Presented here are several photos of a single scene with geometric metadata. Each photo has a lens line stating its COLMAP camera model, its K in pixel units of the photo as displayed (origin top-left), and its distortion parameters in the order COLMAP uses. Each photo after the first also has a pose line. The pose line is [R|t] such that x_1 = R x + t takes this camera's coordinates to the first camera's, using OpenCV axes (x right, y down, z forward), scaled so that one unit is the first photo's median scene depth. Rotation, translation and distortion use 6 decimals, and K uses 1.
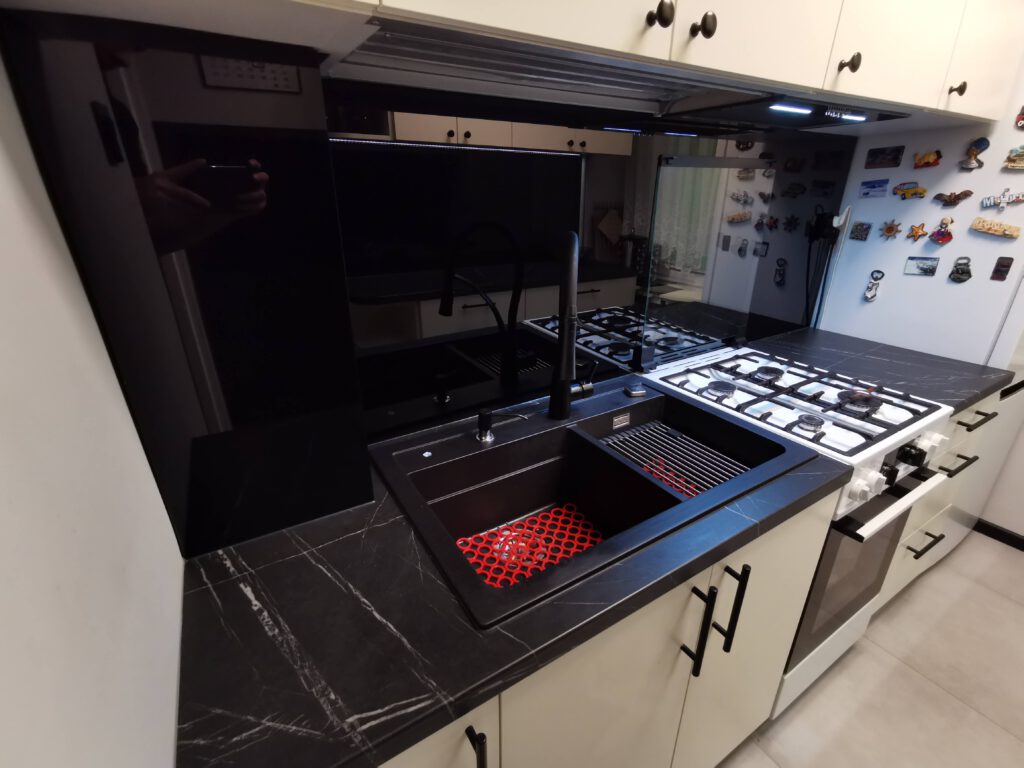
lens RADIAL K [[473.7, 0, 510.4], [0, 473.7, 382.7], [0, 0, 1]] dist [-0.004581, 0.009361]
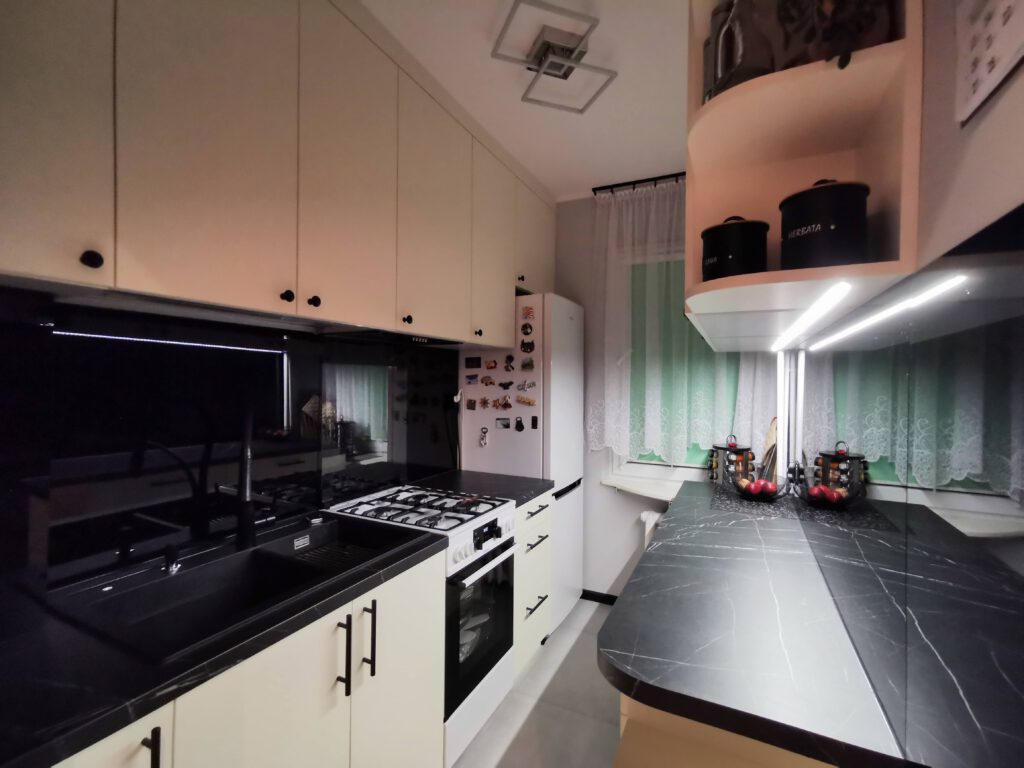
lens RADIAL K [[473.7, 0, 511.8], [0, 473.7, 380.4], [0, 0, 1]] dist [-0.004581, 0.009361]
pose [[0.850317, 0.011148, 0.526152, 0.033063], [0.188493, 0.926996, -0.324265, 0.181909], [-0.491356, 0.374905, 0.786140, -0.427659]]
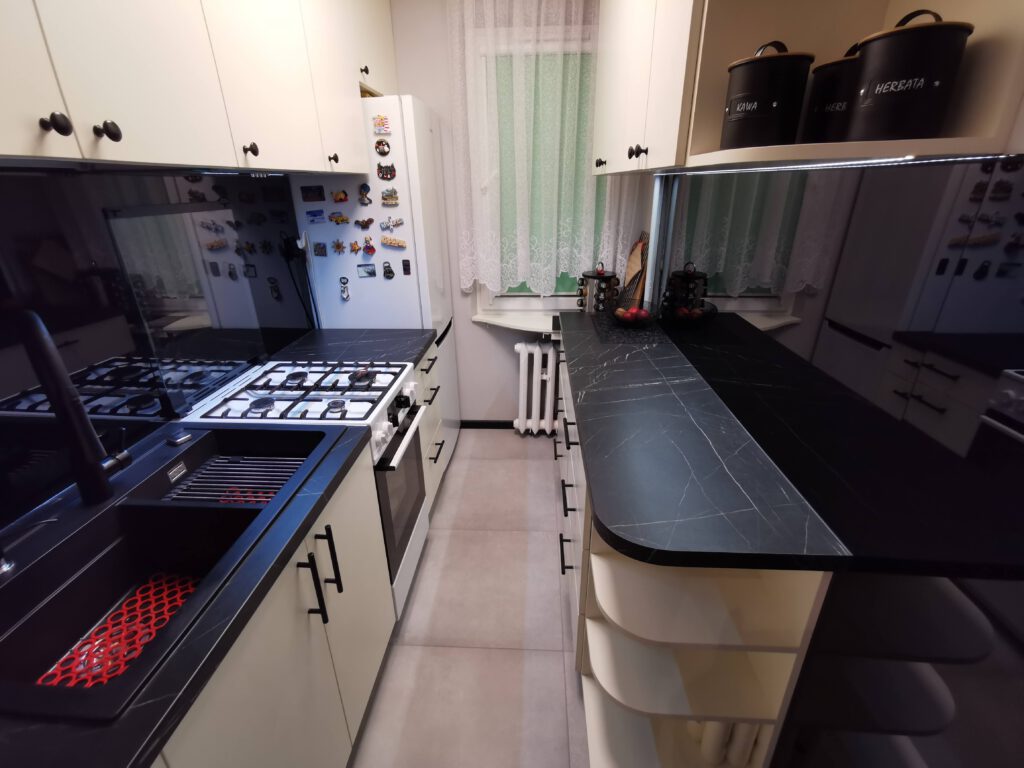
lens RADIAL K [[473.7, 0, 511.4], [0, 473.7, 382.0], [0, 0, 1]] dist [-0.004581, 0.009361]
pose [[0.576346, -0.324104, 0.750188, -0.046566], [0.324131, 0.933357, 0.154218, -0.020656], [-0.750176, 0.154276, 0.642989, -0.193842]]
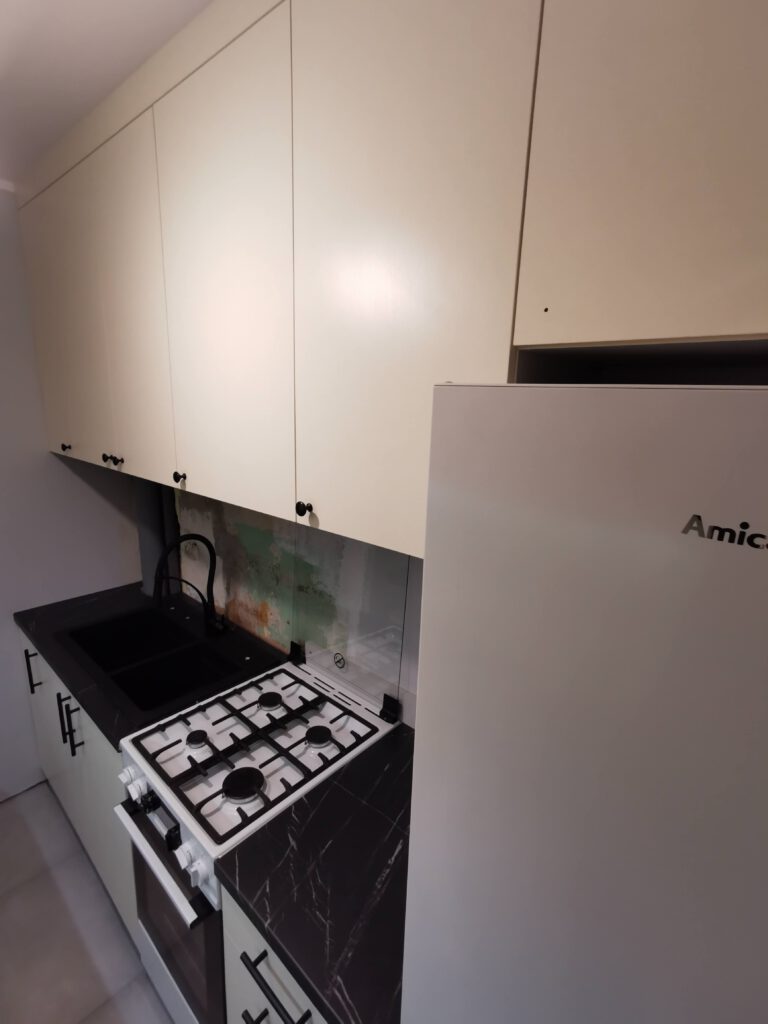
lens RADIAL K [[473.7, 0, 378.7], [0, 473.7, 515.1], [0, 0, 1]] dist [-0.004581, 0.009361]
pose [[0.288746, 0.234449, -0.928256, 1.484004], [-0.399839, 0.910484, 0.105585, -0.622087], [0.869916, 0.340666, 0.356640, 0.678808]]
